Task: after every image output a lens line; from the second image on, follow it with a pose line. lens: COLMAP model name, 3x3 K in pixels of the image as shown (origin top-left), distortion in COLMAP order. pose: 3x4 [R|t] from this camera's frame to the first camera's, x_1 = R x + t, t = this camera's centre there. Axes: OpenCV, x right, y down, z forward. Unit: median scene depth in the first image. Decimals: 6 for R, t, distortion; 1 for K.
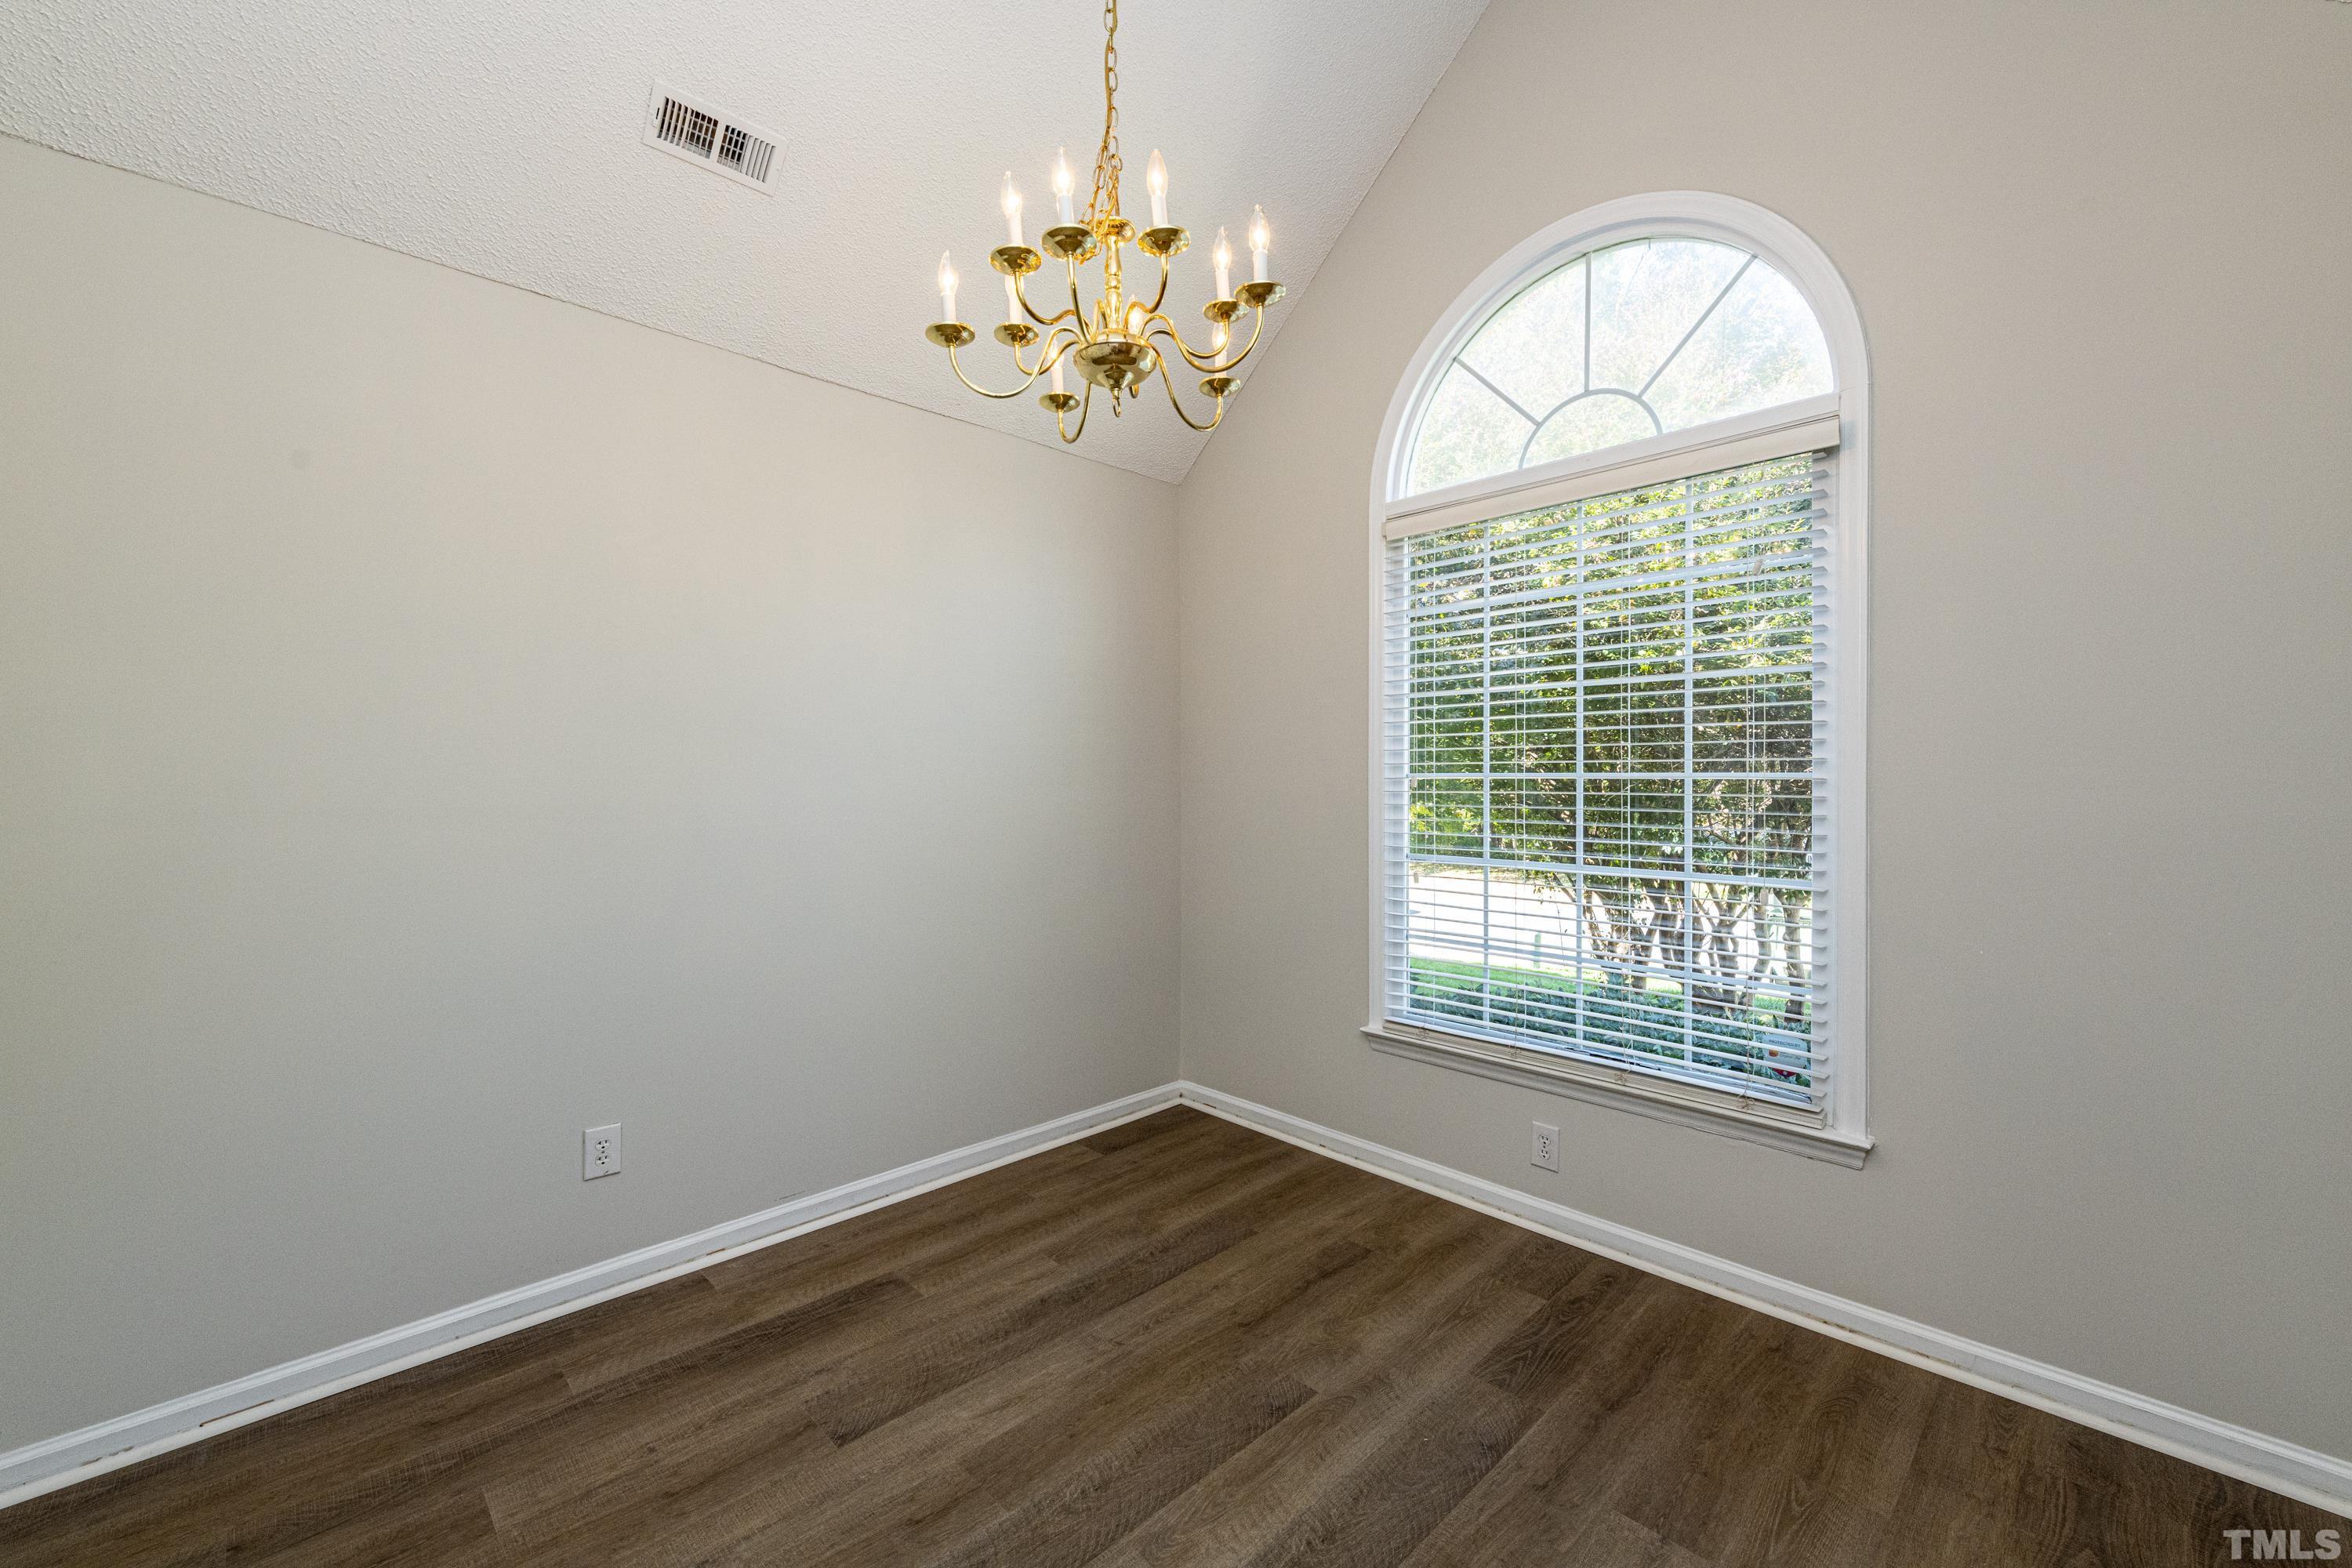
lens RADIAL K [[969.1, 0, 1183.2], [0, 969.1, 778.8], [0, 0, 1]] dist [0.008516, -0.002186]
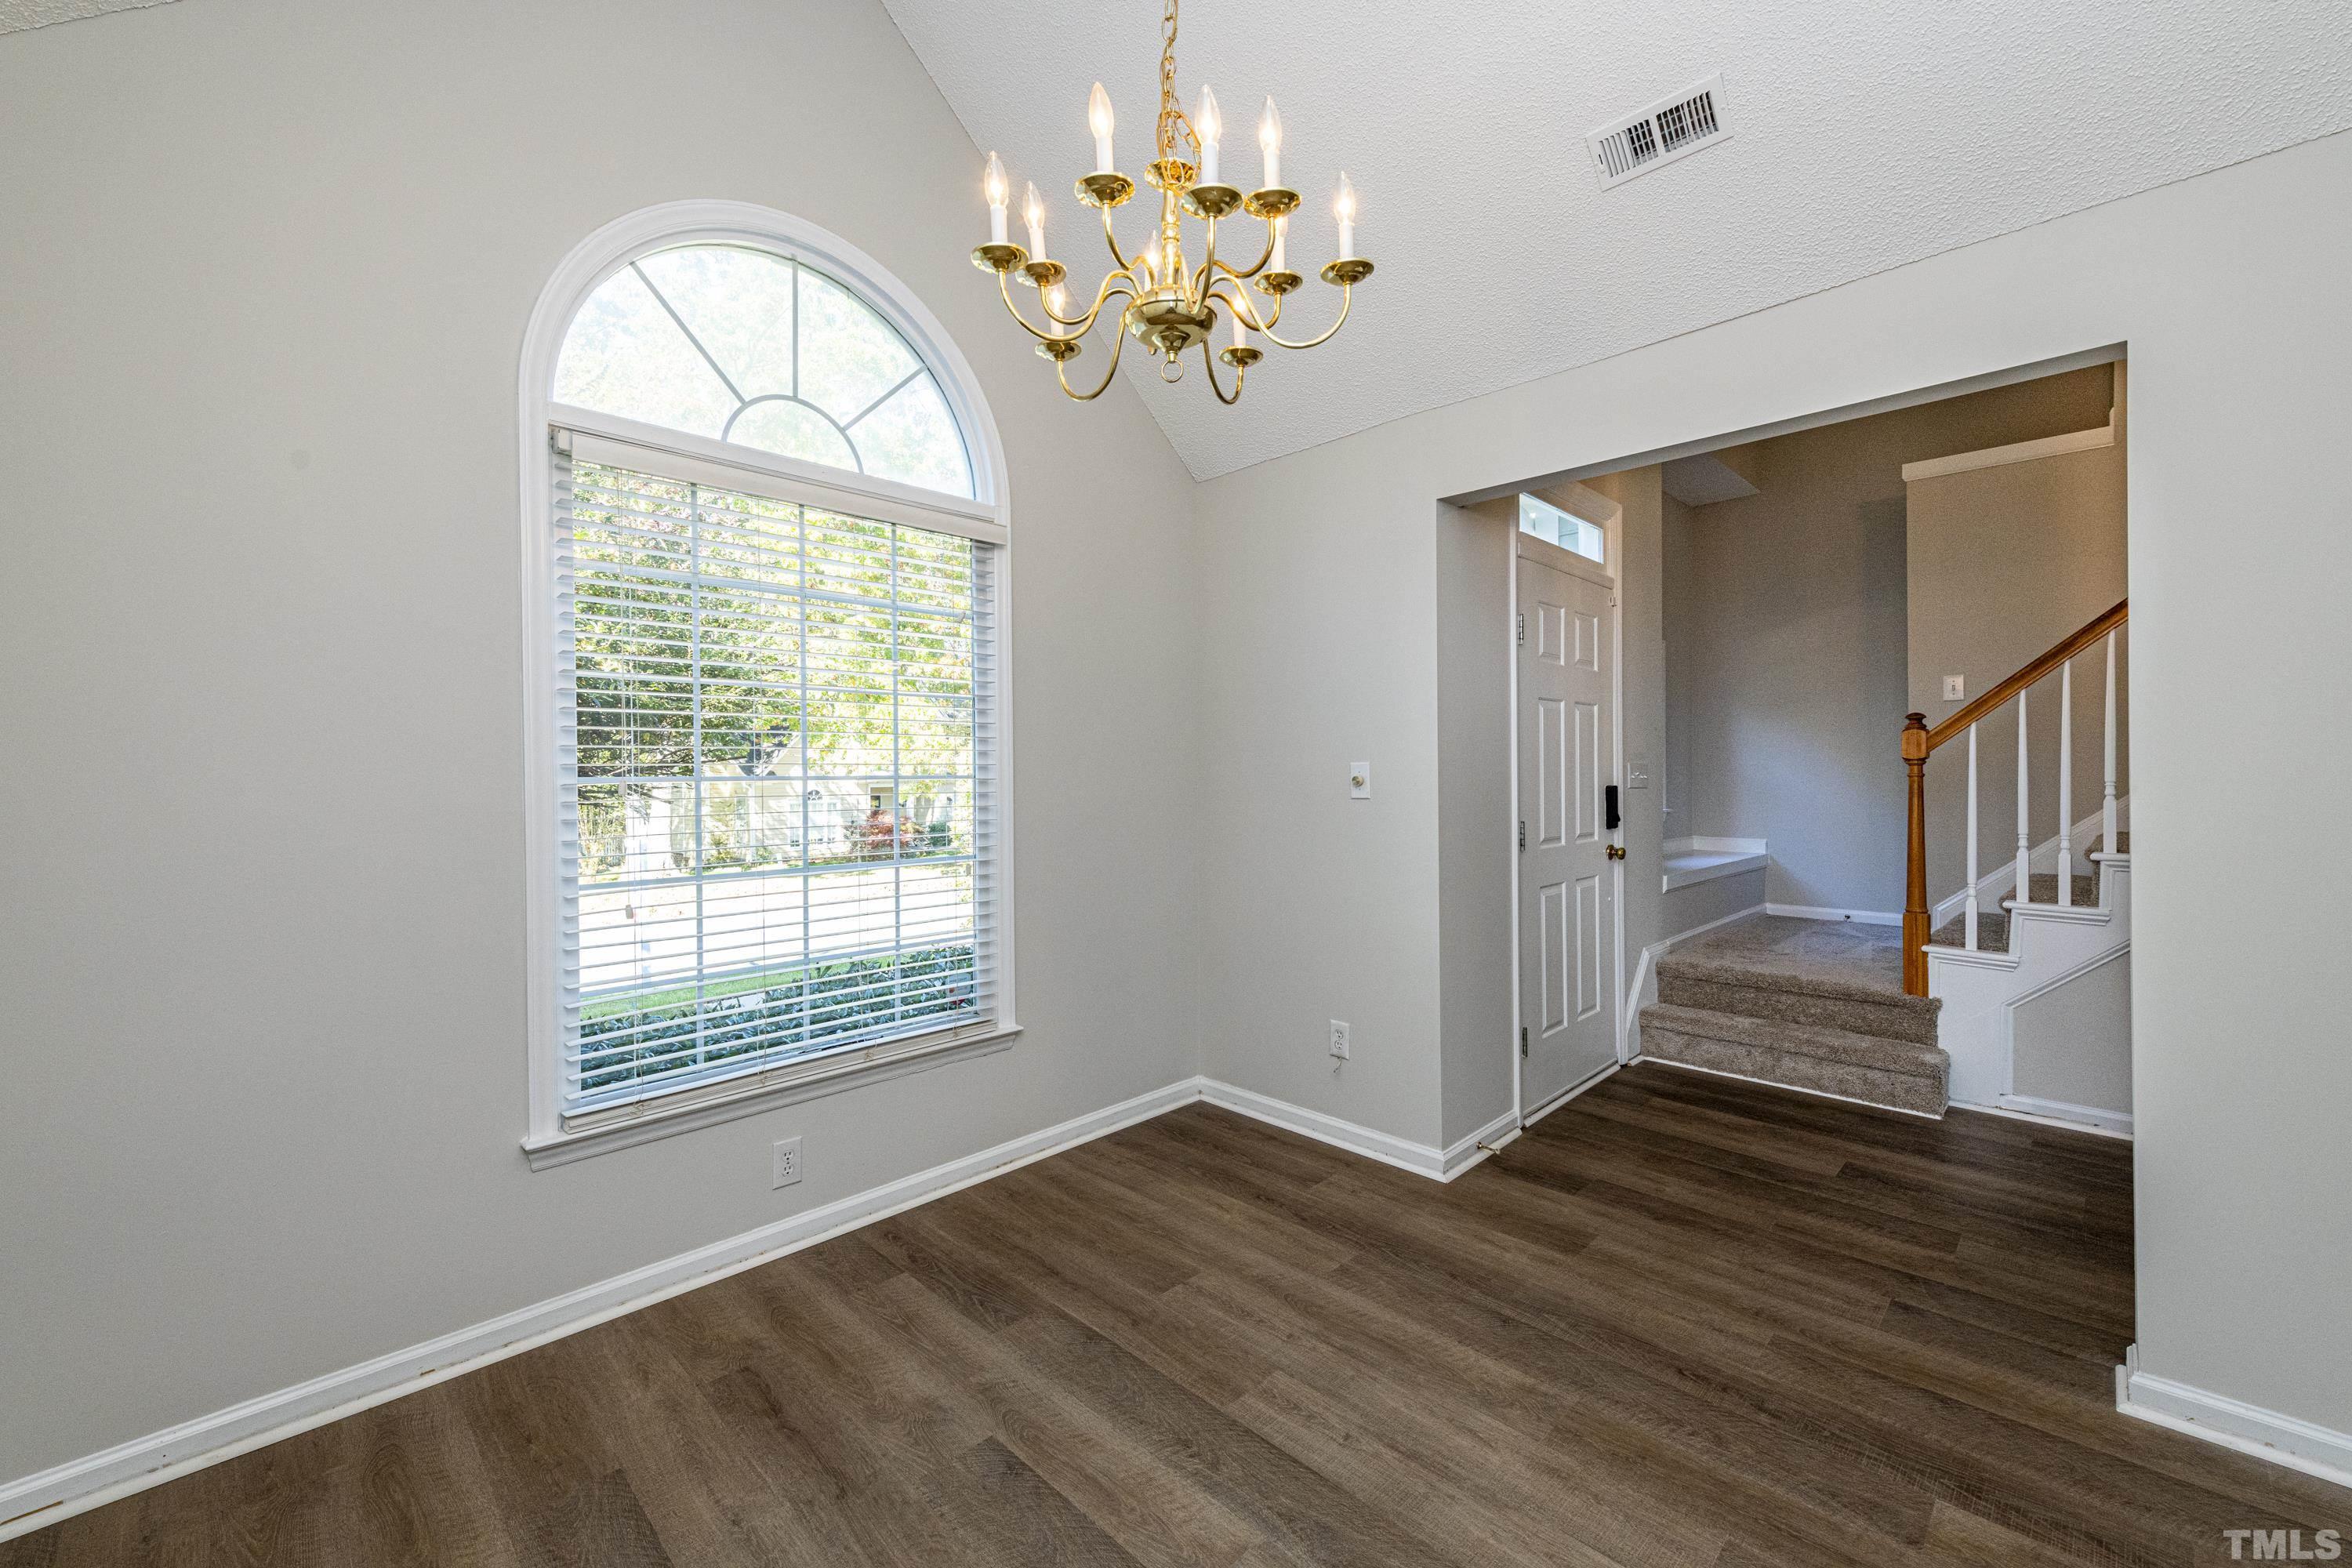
lens RADIAL K [[969.1, 0, 1185.5], [0, 969.1, 779.9], [0, 0, 1]] dist [0.008516, -0.002186]
pose [[-0.050744, -0.002193, 0.998709, -0.668667], [0.011351, 0.999932, 0.002773, 0.000093], [-0.998647, 0.011477, -0.050716, 0.711232]]
